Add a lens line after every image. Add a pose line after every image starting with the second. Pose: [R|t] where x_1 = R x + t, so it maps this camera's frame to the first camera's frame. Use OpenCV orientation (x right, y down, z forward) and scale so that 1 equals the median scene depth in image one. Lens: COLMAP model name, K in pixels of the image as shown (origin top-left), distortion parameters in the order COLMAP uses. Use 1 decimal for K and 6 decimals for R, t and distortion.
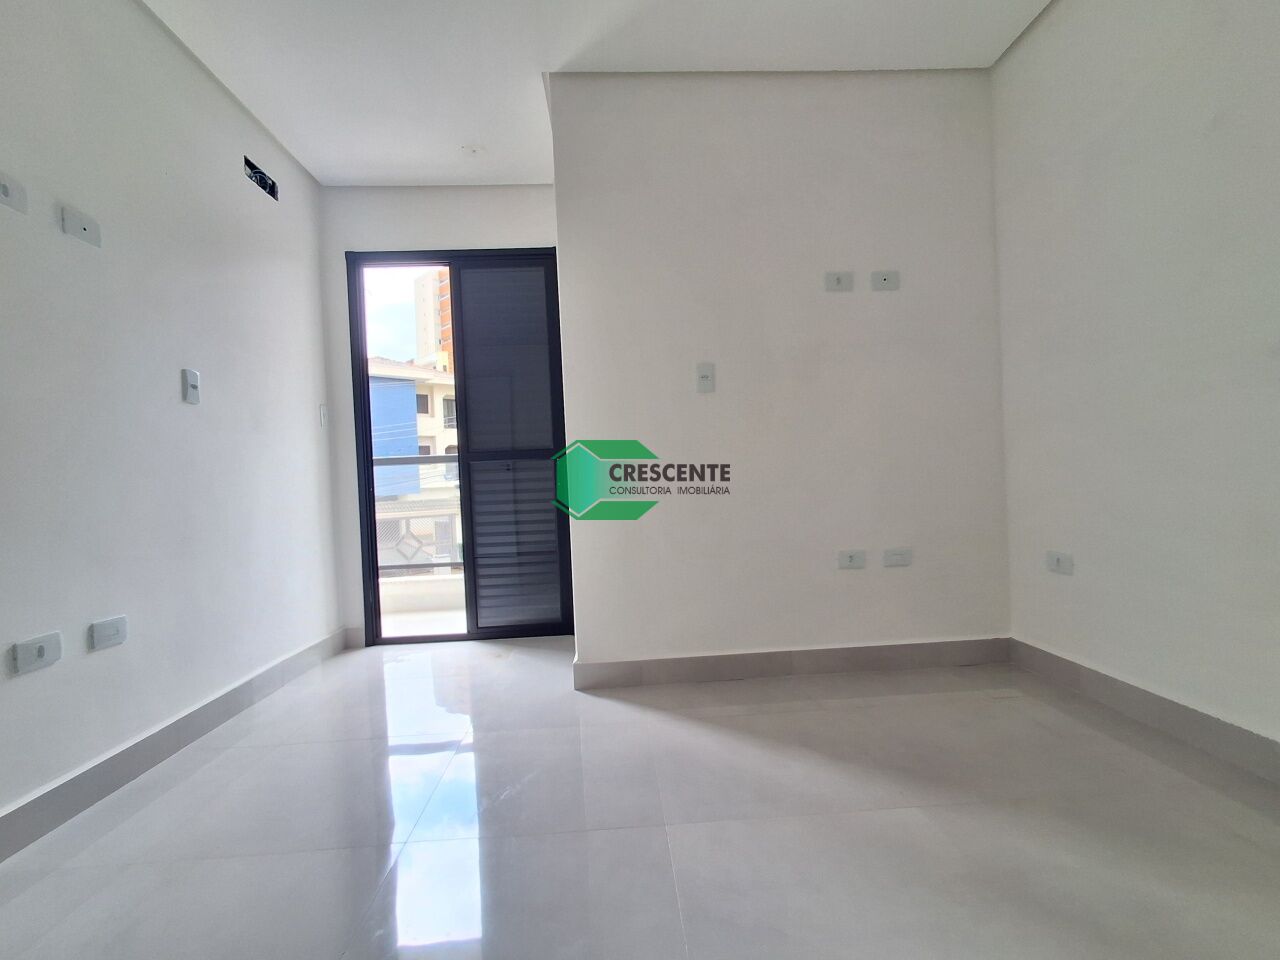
lens RADIAL K [[594.8, 0, 637.7], [0, 594.8, 490.1], [0, 0, 1]] dist [-0.000101, 0.000186]
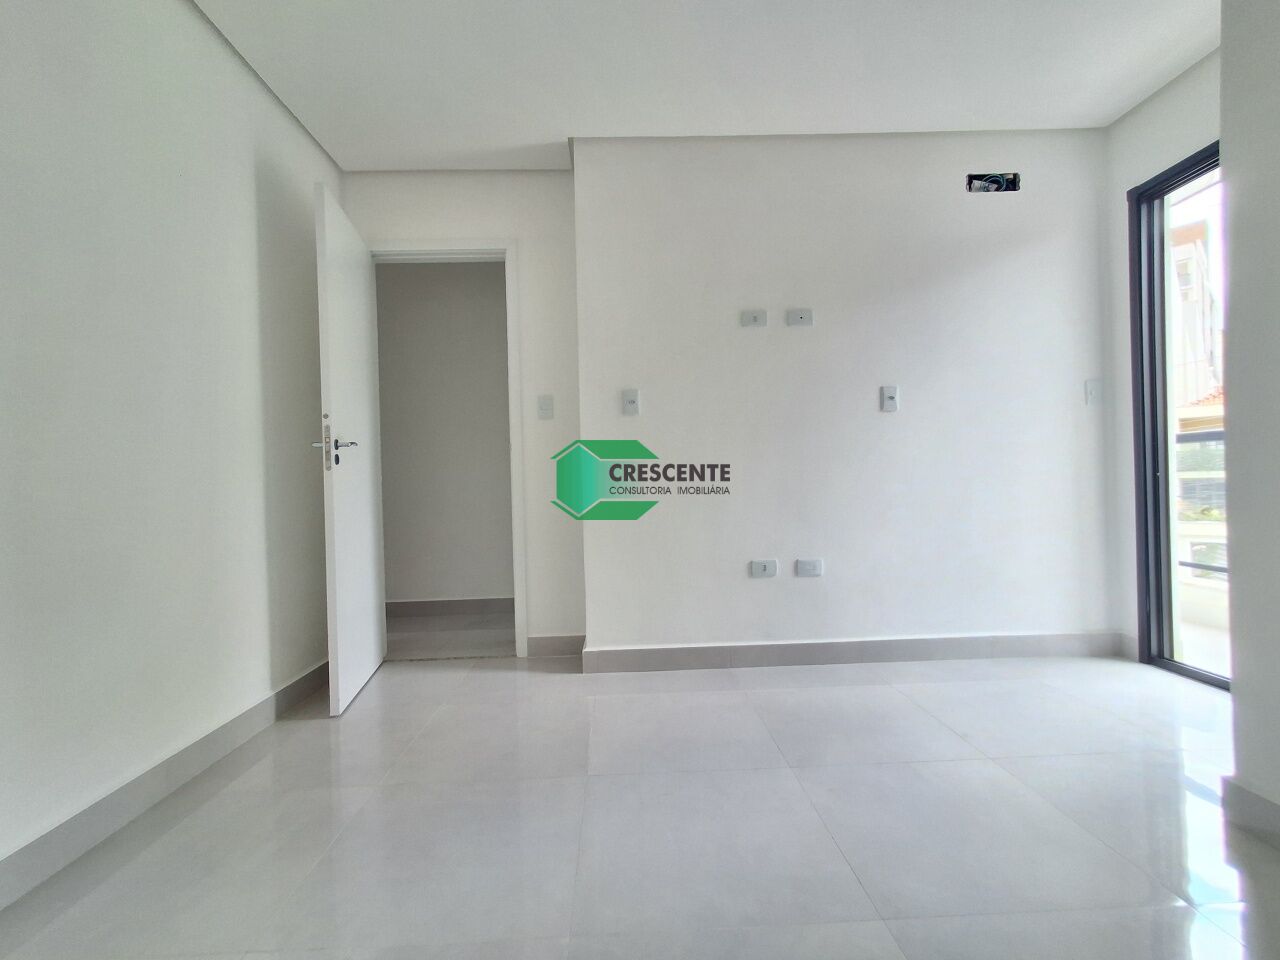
lens RADIAL K [[594.8, 0, 637.7], [0, 594.8, 490.1], [0, 0, 1]] dist [-0.000101, 0.000186]
pose [[-0.031048, 0.040233, -0.998708, 0.586375], [0.014685, 0.999100, 0.039792, -0.032055], [0.999410, -0.013431, -0.031611, 0.487492]]
